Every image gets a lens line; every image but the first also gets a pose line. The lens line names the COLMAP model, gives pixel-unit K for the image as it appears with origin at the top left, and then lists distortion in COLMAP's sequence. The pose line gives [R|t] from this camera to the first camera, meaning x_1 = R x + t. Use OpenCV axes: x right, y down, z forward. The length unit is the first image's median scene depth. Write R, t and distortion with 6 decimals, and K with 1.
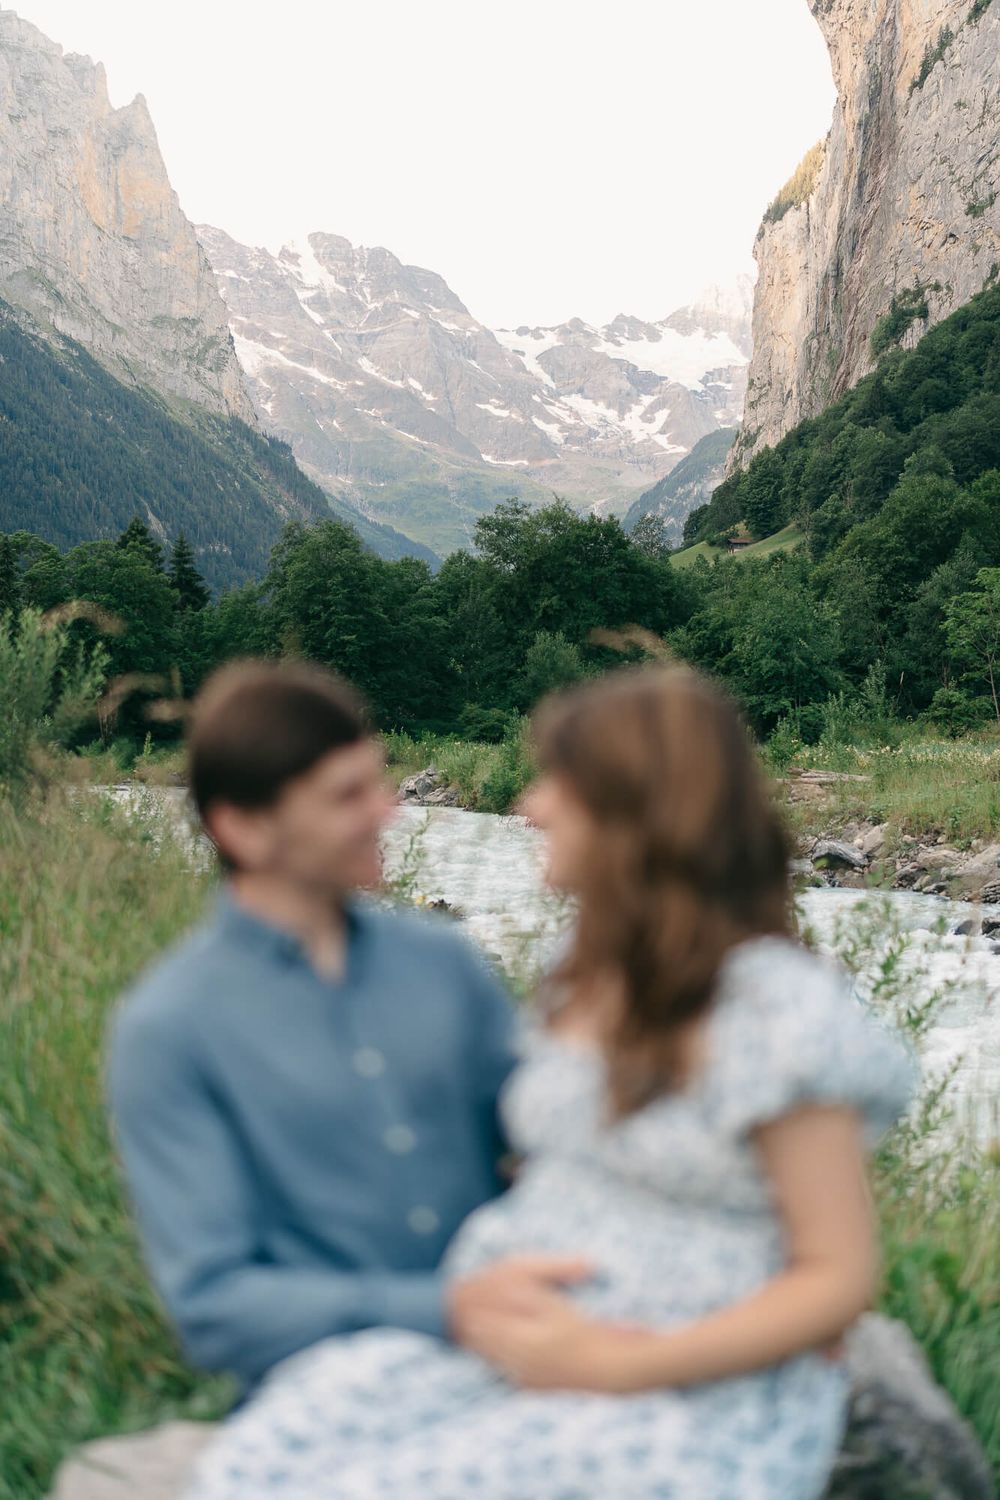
lens RADIAL K [[1728.9, 0, 504.8], [0, 1728.9, 813.7], [0, 0, 1]] dist [0.011359, 0.013306]
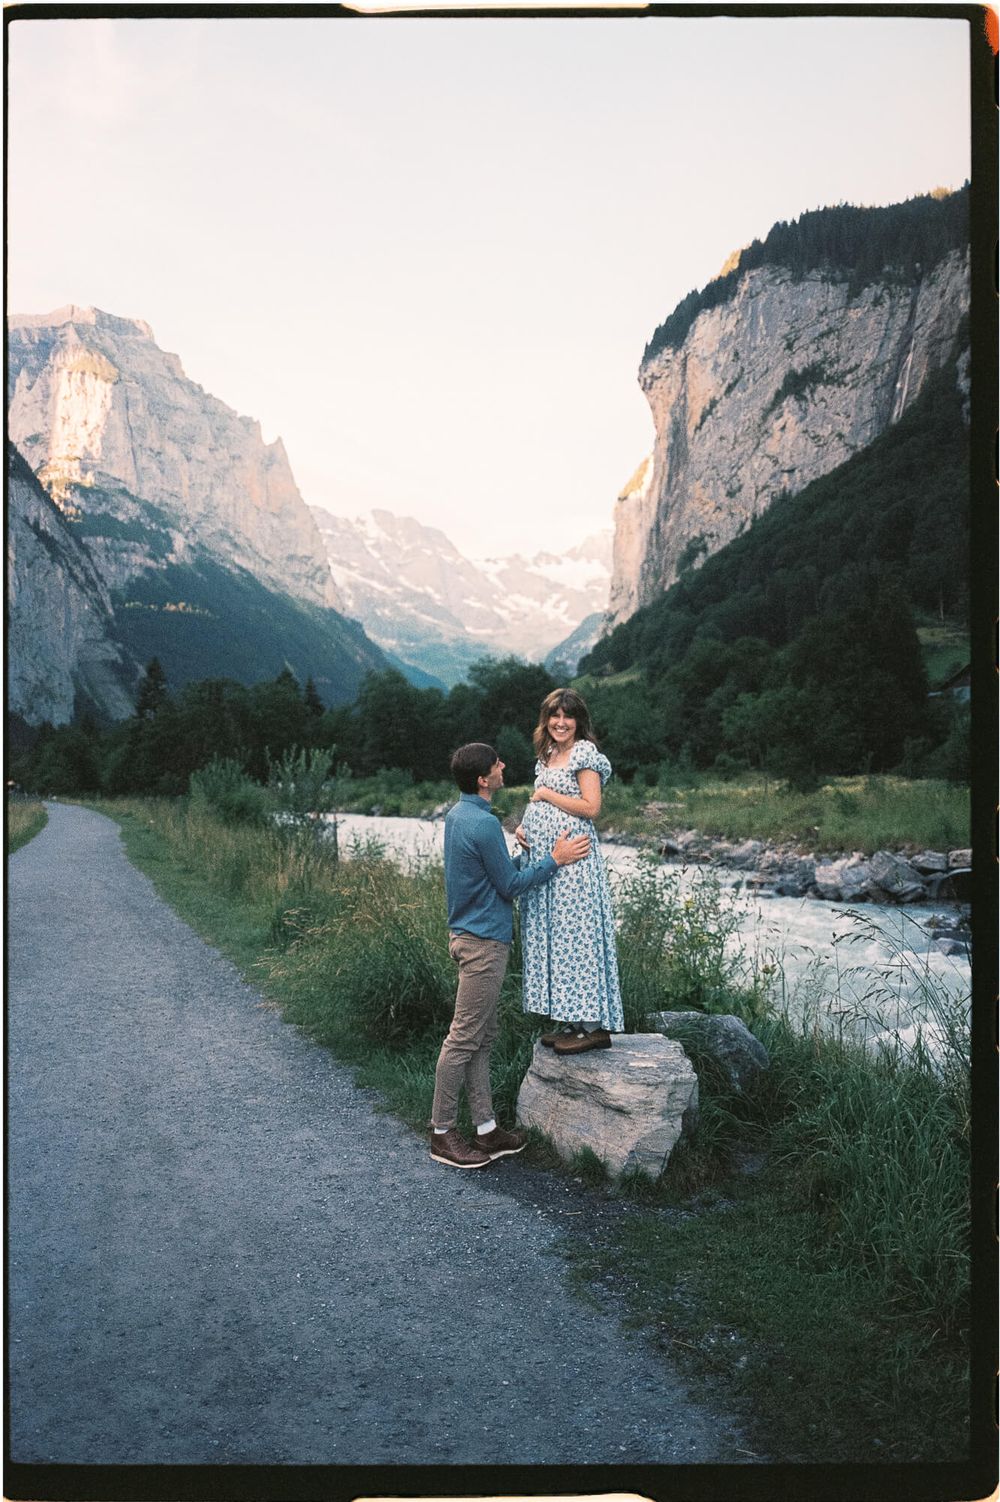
lens RADIAL K [[1082.4, 0, 444.2], [0, 1082.4, 776.4], [0, 0, 1]] dist [0.002662, -0.000491]
pose [[0.999903, -0.012499, 0.006130, -0.046608], [0.012676, 0.999476, -0.029799, -0.015466], [-0.005755, 0.029874, 0.999537, -0.147961]]
